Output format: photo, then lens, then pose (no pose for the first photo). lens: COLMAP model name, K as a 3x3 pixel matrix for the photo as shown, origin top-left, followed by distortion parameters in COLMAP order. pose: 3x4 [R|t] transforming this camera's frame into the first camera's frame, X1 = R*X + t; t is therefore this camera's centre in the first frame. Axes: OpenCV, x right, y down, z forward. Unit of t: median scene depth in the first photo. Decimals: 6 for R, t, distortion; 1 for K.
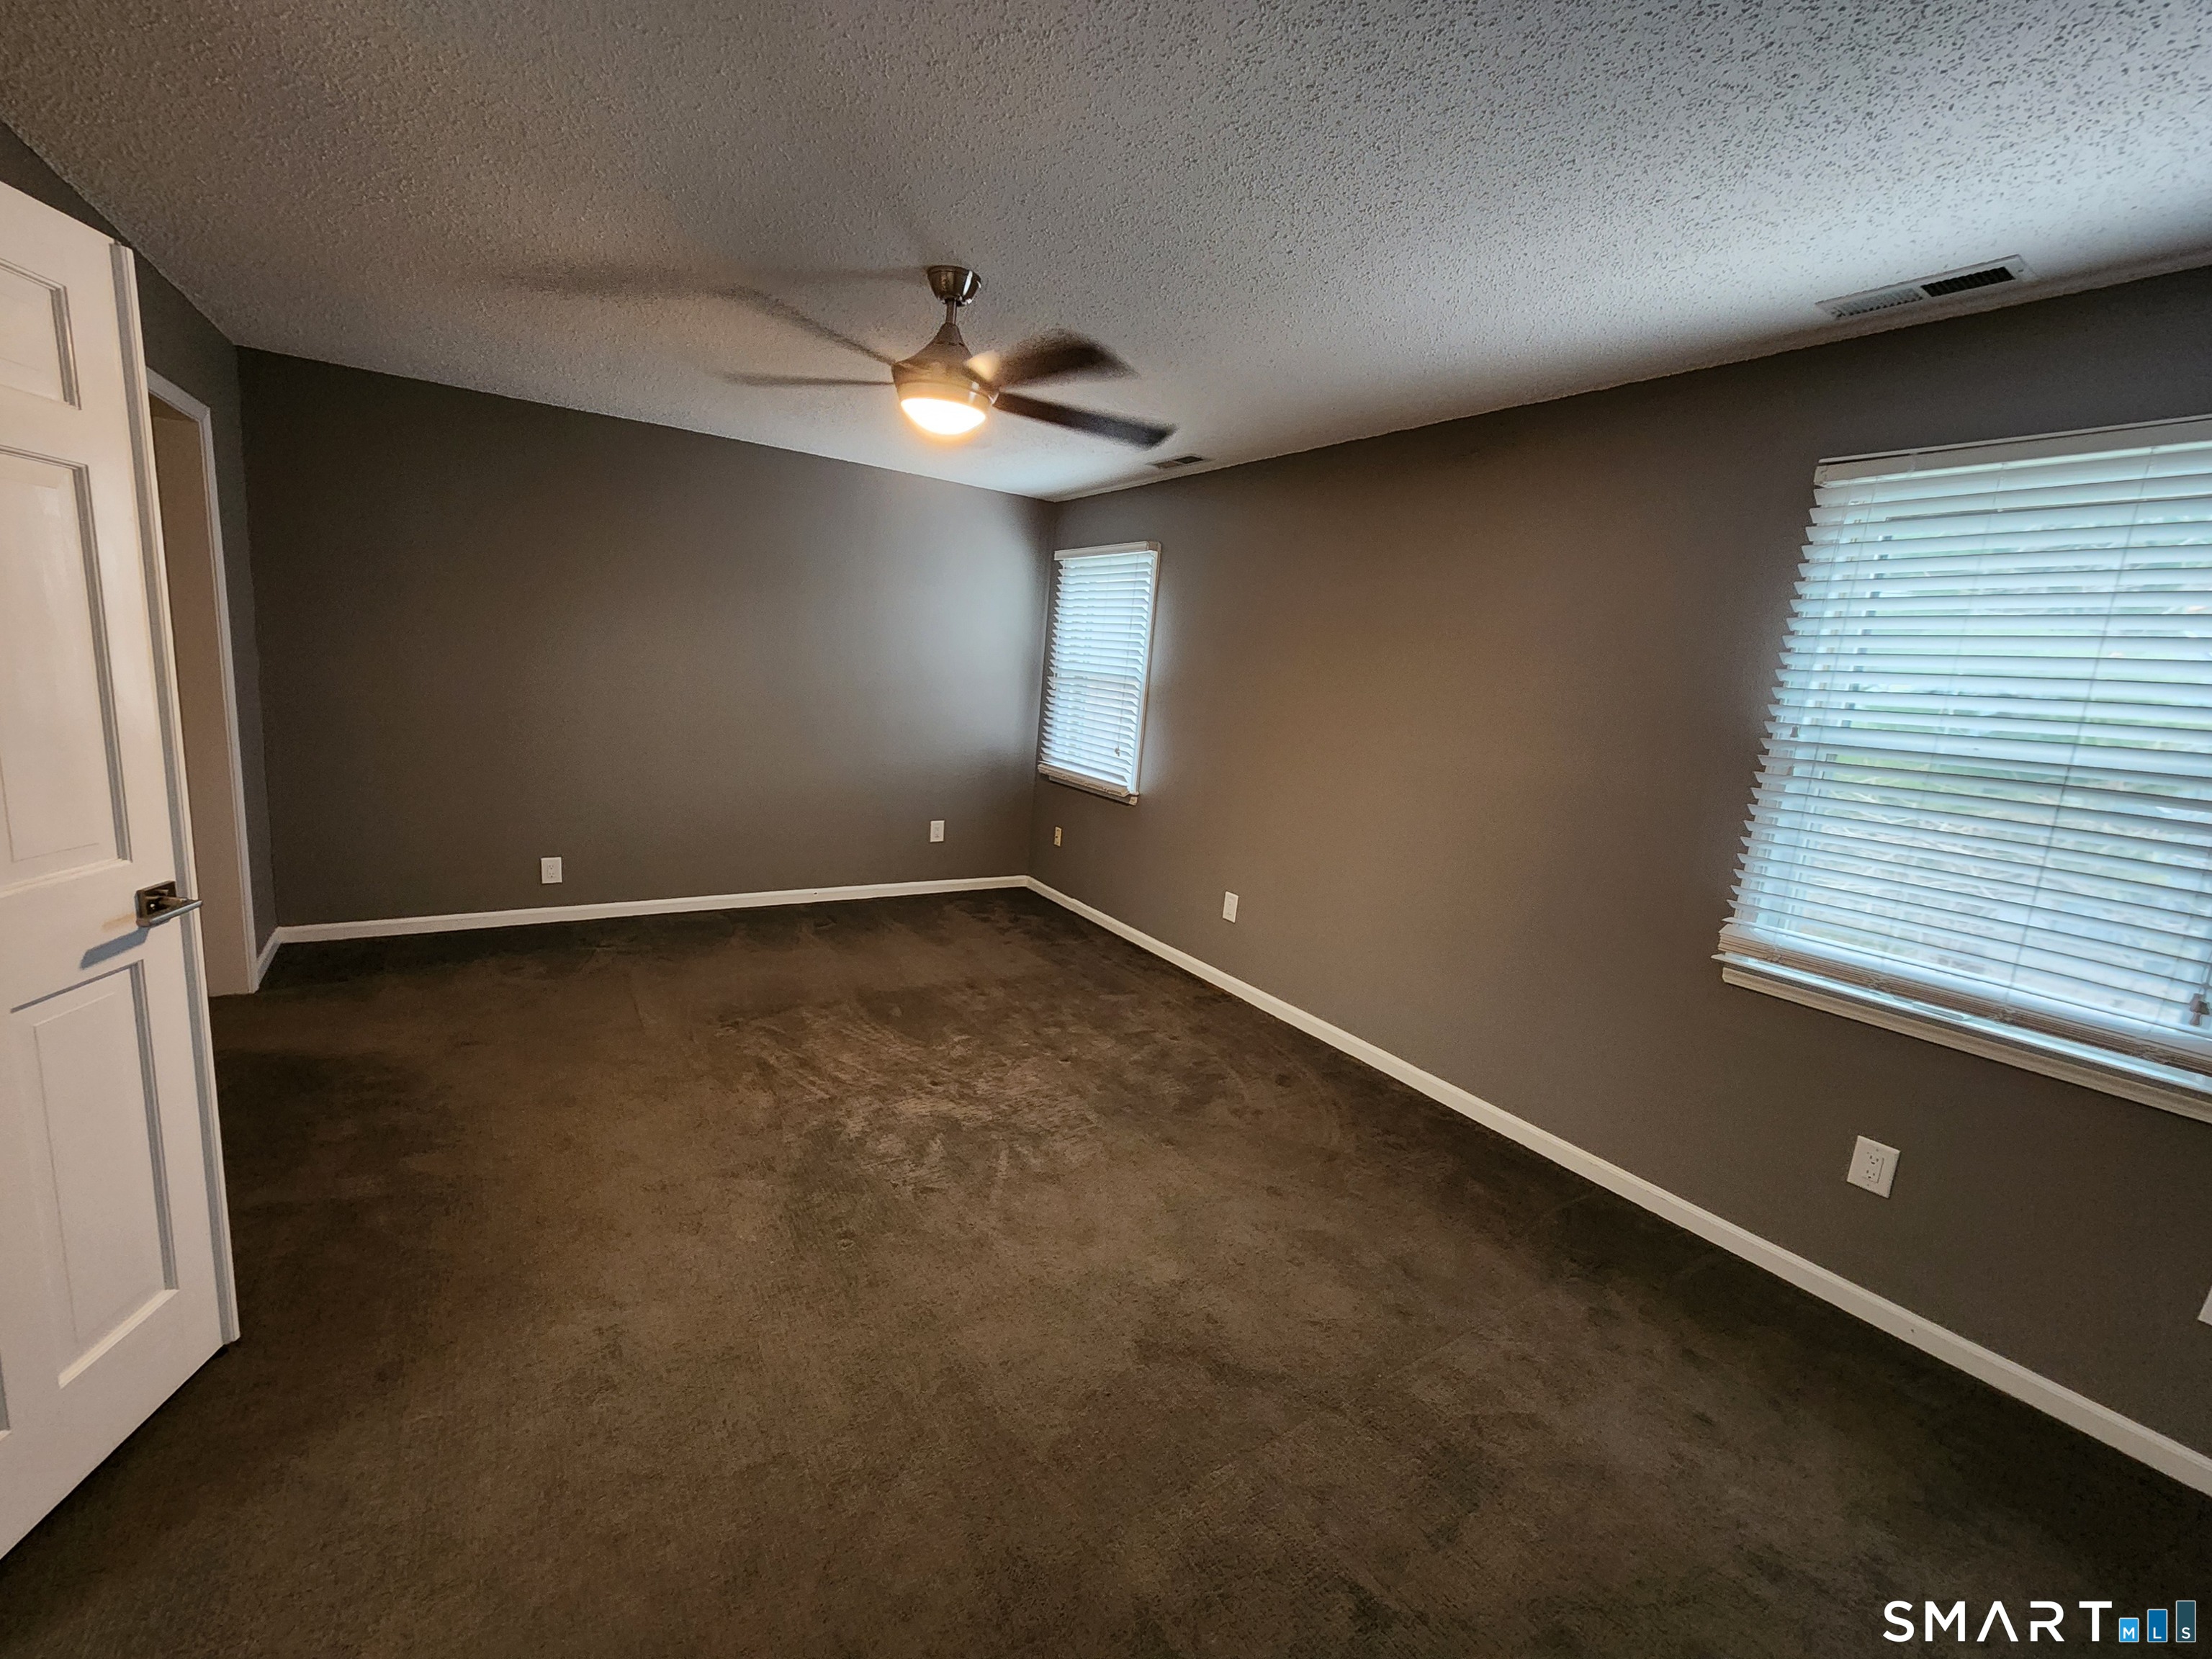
lens RADIAL K [[895.9, 0, 1085.5], [0, 895.9, 827.8], [0, 0, 1]] dist [-0.010635, -0.000770]
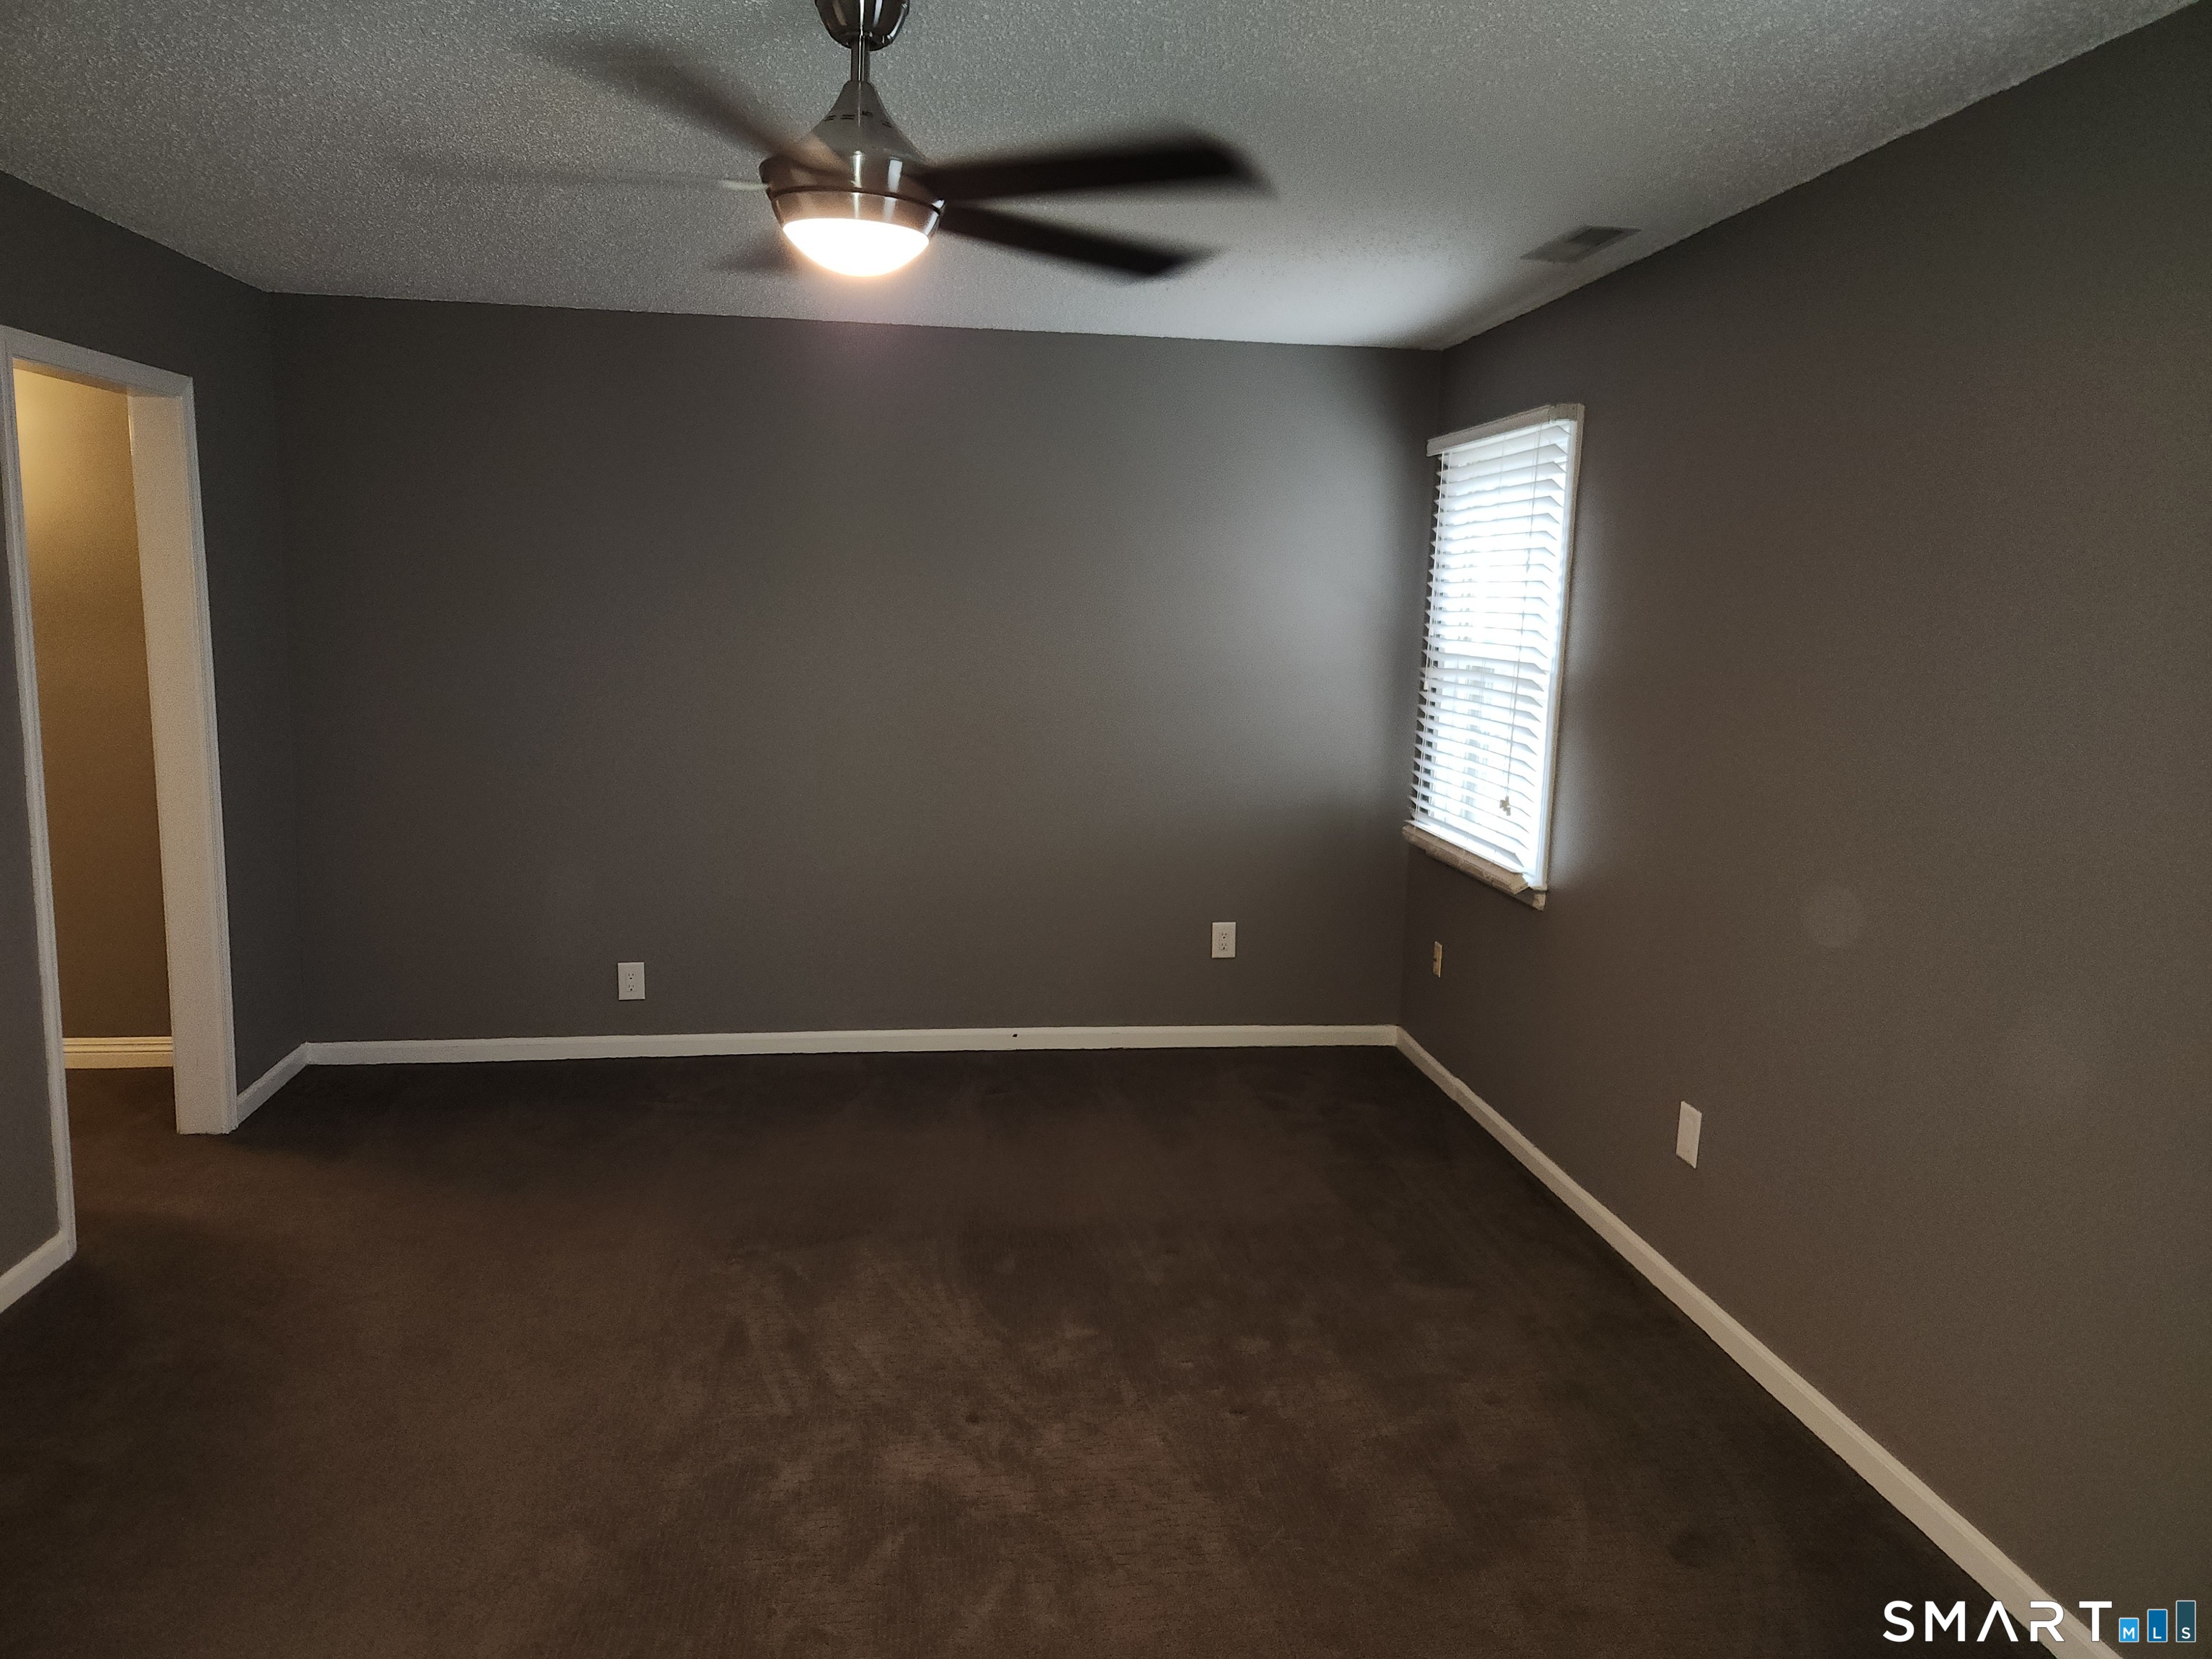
lens RADIAL K [[1463.8, 0, 1075.9], [0, 1463.8, 821.8], [0, 0, 1]] dist [0.056165, -0.063713]
pose [[0.899707, 0.005121, -0.436464, 0.245018], [-0.029393, 0.998372, -0.048876, -0.035427], [0.435504, 0.056803, 0.898393, 0.155989]]
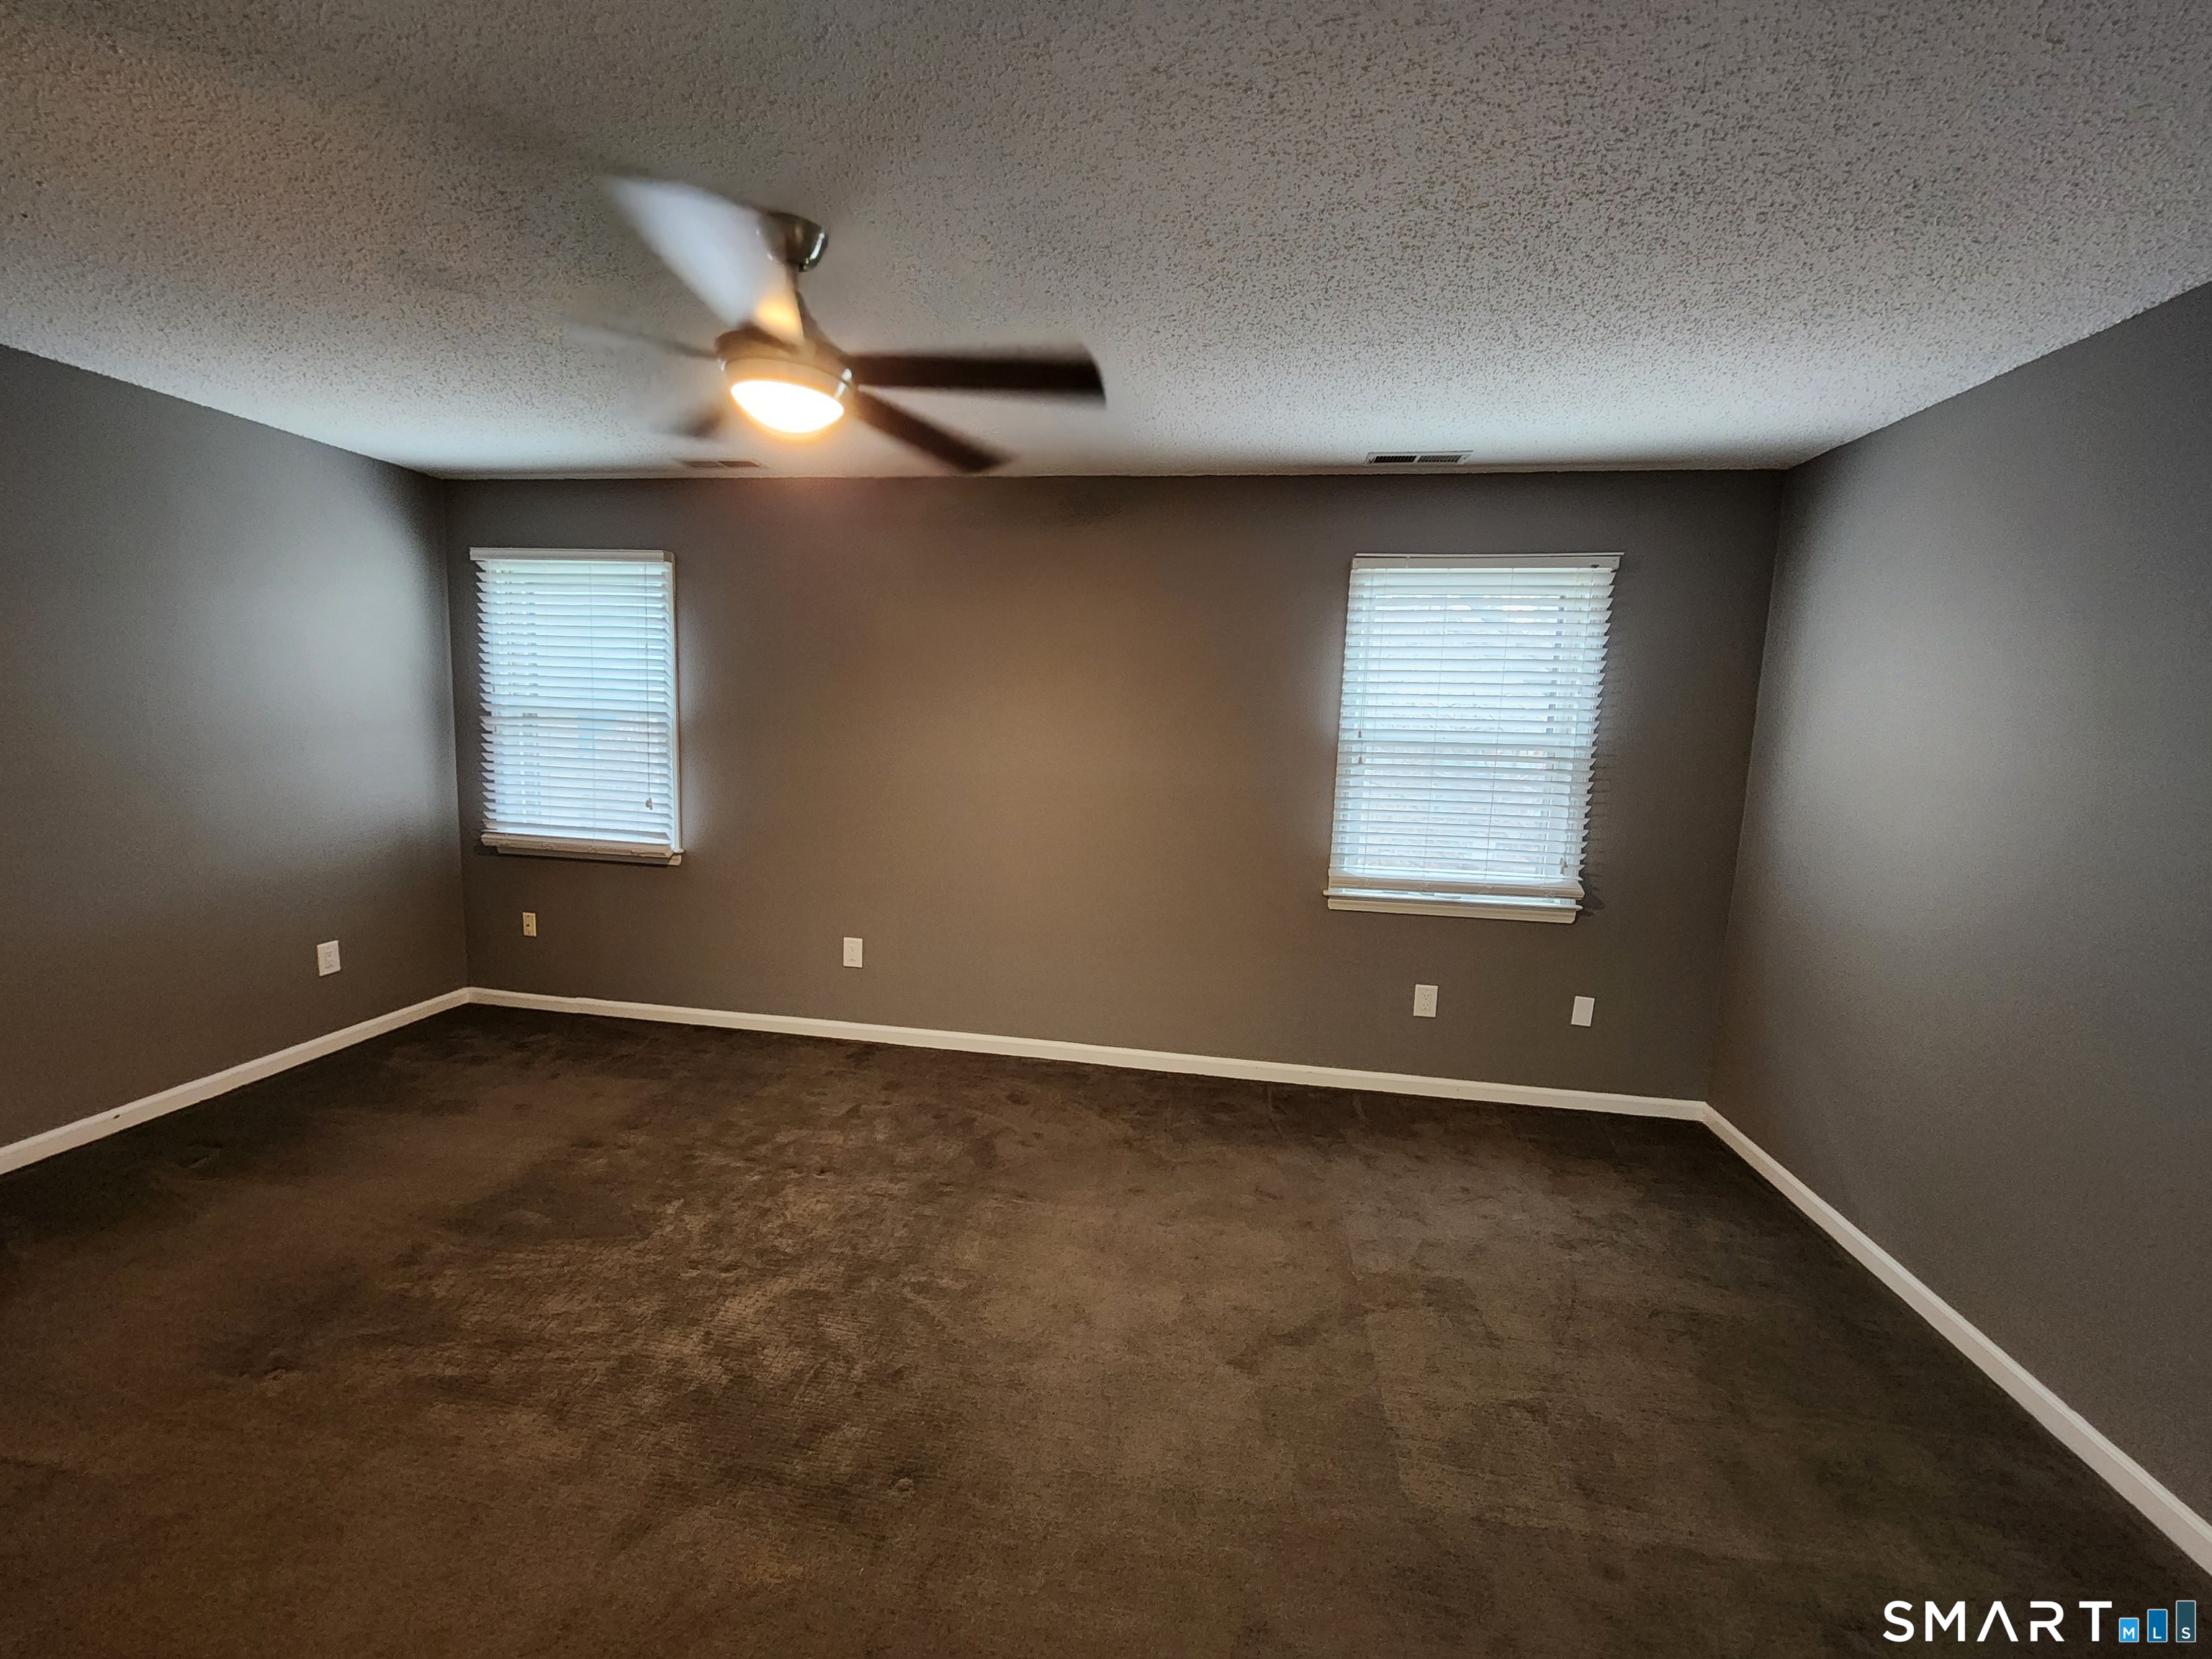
lens RADIAL K [[895.5, 0, 1091.2], [0, 895.5, 830.7], [0, 0, 1]] dist [-0.000369, -0.004205]
pose [[0.665268, -0.153244, 0.730708, -0.393843], [0.151434, 0.986061, 0.068925, -0.075119], [-0.731086, 0.064800, 0.679201, 0.198538]]
